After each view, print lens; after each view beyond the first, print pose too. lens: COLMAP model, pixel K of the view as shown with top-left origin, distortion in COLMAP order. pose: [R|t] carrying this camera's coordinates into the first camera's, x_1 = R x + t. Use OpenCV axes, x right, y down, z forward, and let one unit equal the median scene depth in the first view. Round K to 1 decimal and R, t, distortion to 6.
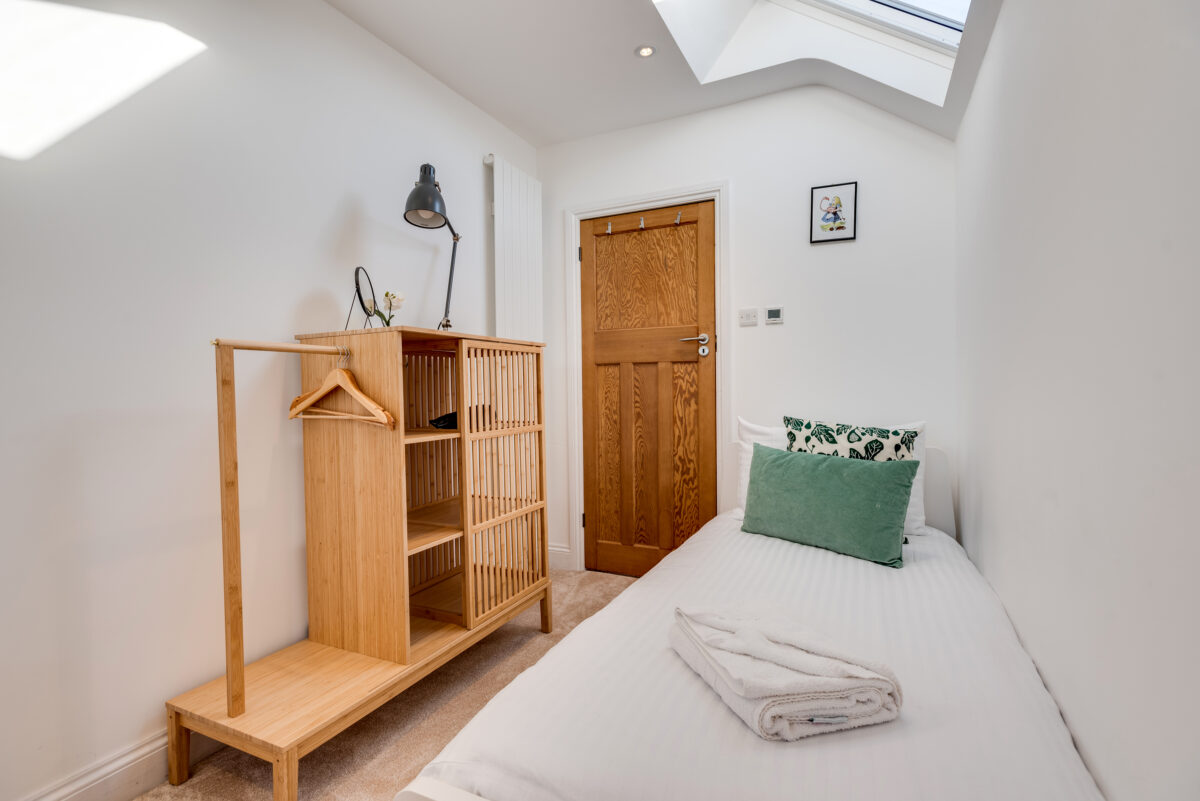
lens RADIAL K [[565.7, 0, 603.1], [0, 565.7, 399.2], [0, 0, 1]] dist [0.001561, -0.000525]
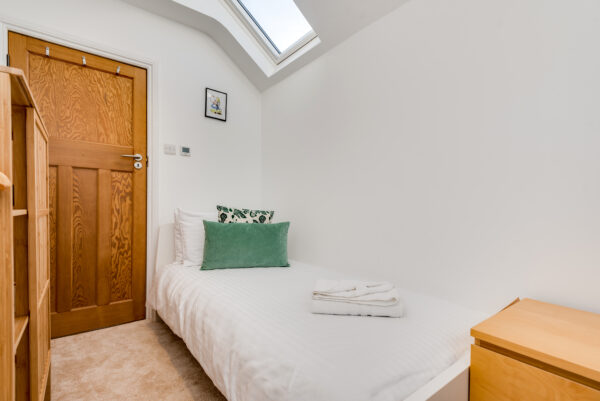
lens RADIAL K [[282.8, 0, 306.1], [0, 282.8, 212.4], [0, 0, 1]] dist [0.001561, -0.000525]
pose [[0.426950, 0.000516, 0.904275, -0.310321], [0.005382, 0.999981, -0.003112, 0.045186], [-0.904259, 0.006195, 0.426939, 0.260906]]
